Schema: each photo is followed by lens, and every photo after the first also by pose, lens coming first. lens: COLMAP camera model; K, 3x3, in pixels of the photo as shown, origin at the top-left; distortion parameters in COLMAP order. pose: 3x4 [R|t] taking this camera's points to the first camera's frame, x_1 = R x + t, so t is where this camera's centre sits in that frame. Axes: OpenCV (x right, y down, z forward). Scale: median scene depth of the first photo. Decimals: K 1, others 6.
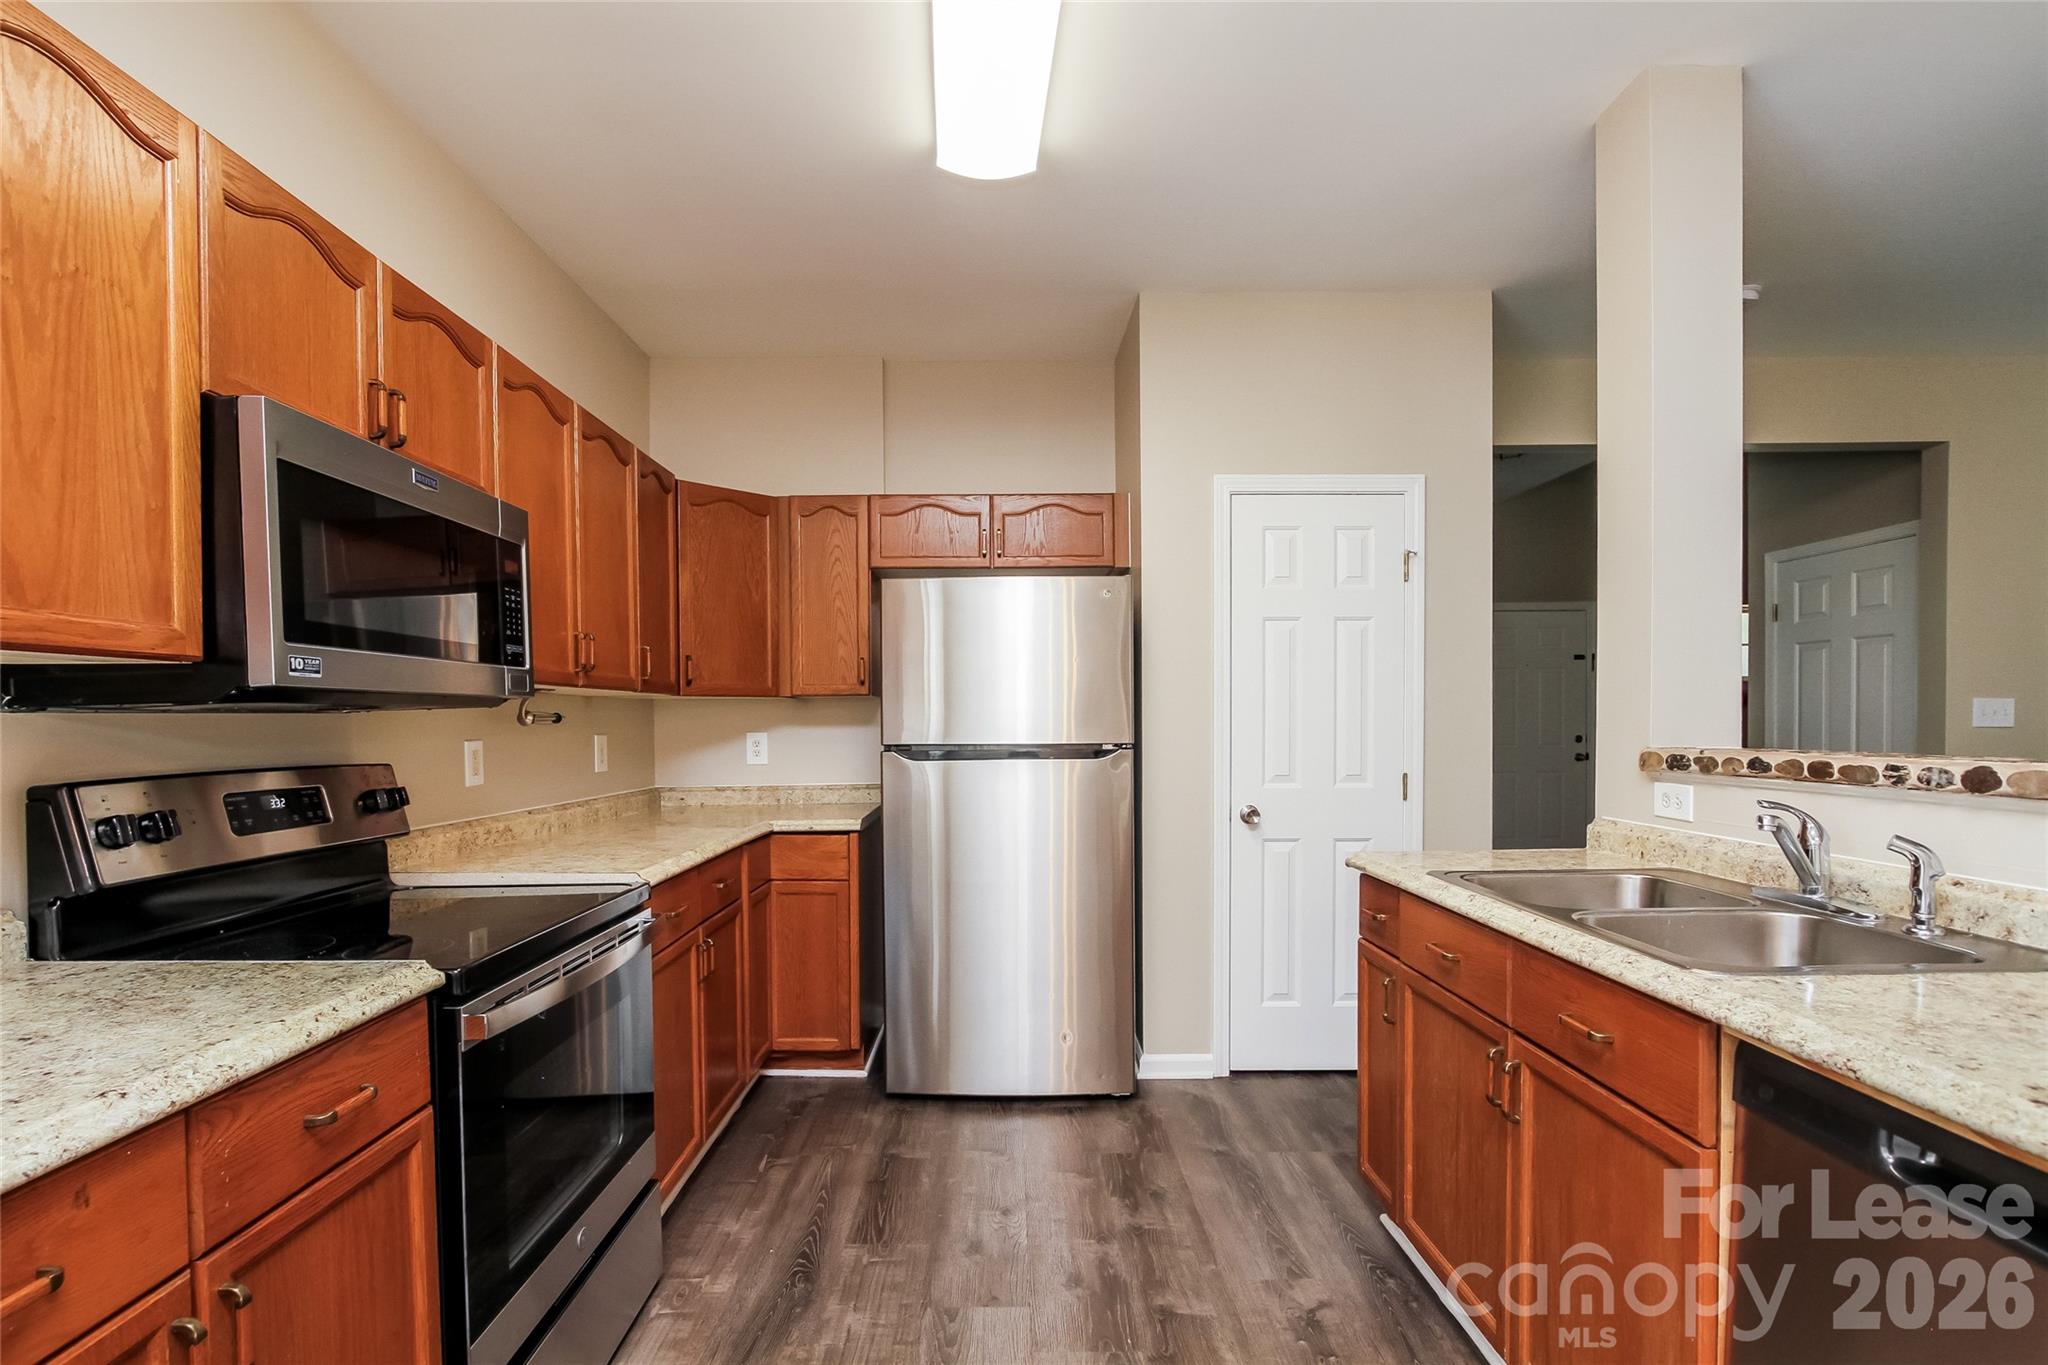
lens RADIAL K [[955.0, 0, 1020.9], [0, 955.0, 740.5], [0, 0, 1]] dist [-0.021392, 0.000319]
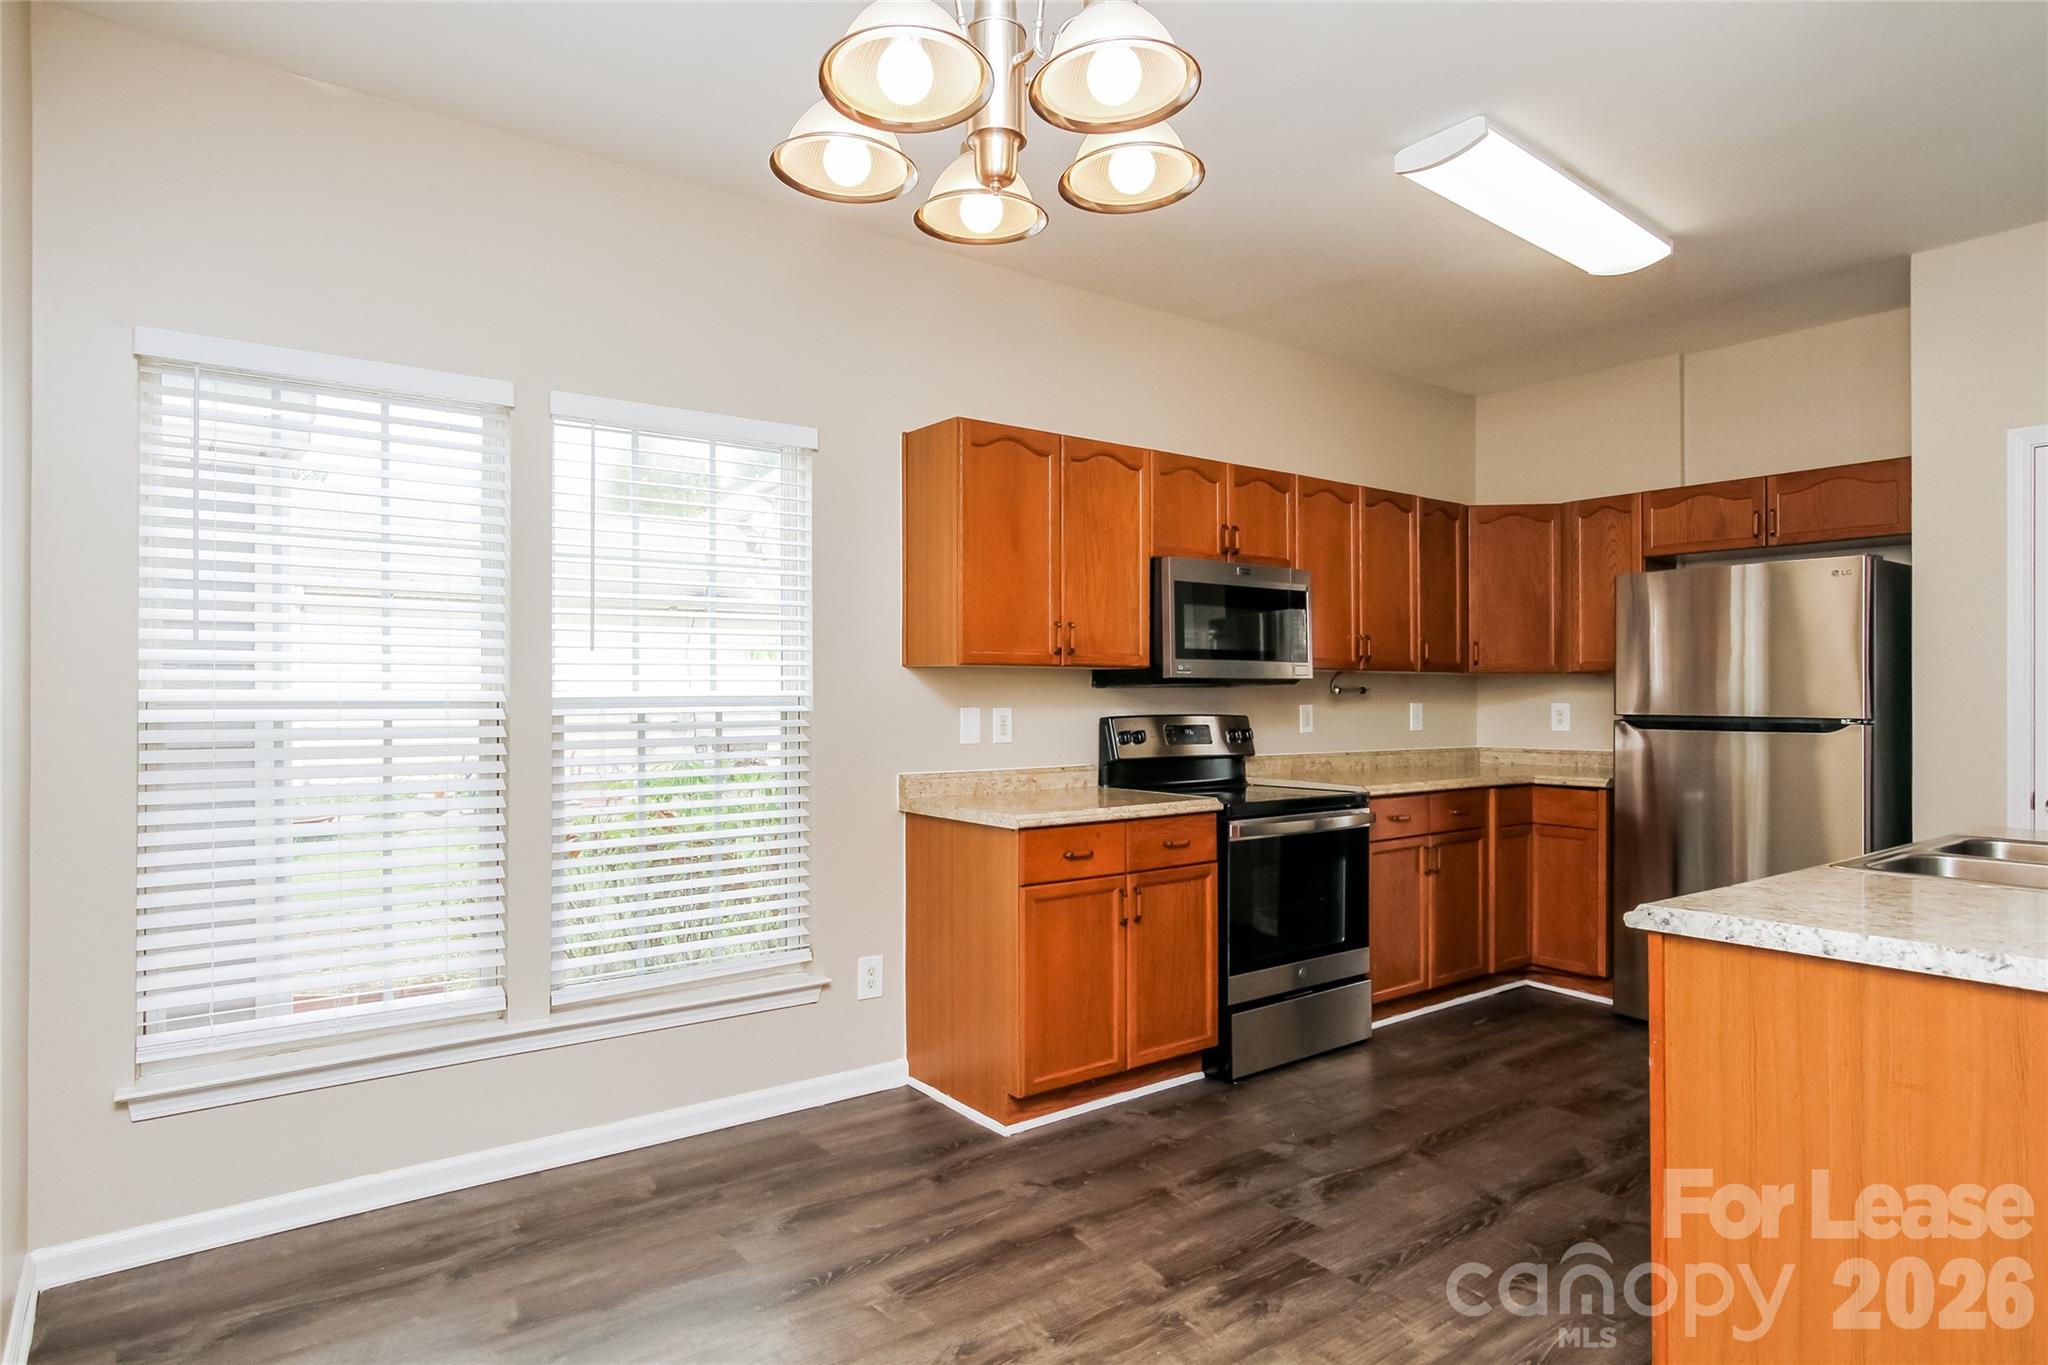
lens RADIAL K [[1216.6, 0, 1024.0], [0, 1216.6, 682.5], [0, 0, 1]] dist [-0.000606, -0.000129]
pose [[0.610532, 0.001116, -0.791991, 0.990301], [-0.022401, 0.999623, -0.015860, 0.008610], [0.791675, 0.027425, 0.610326, -0.821575]]
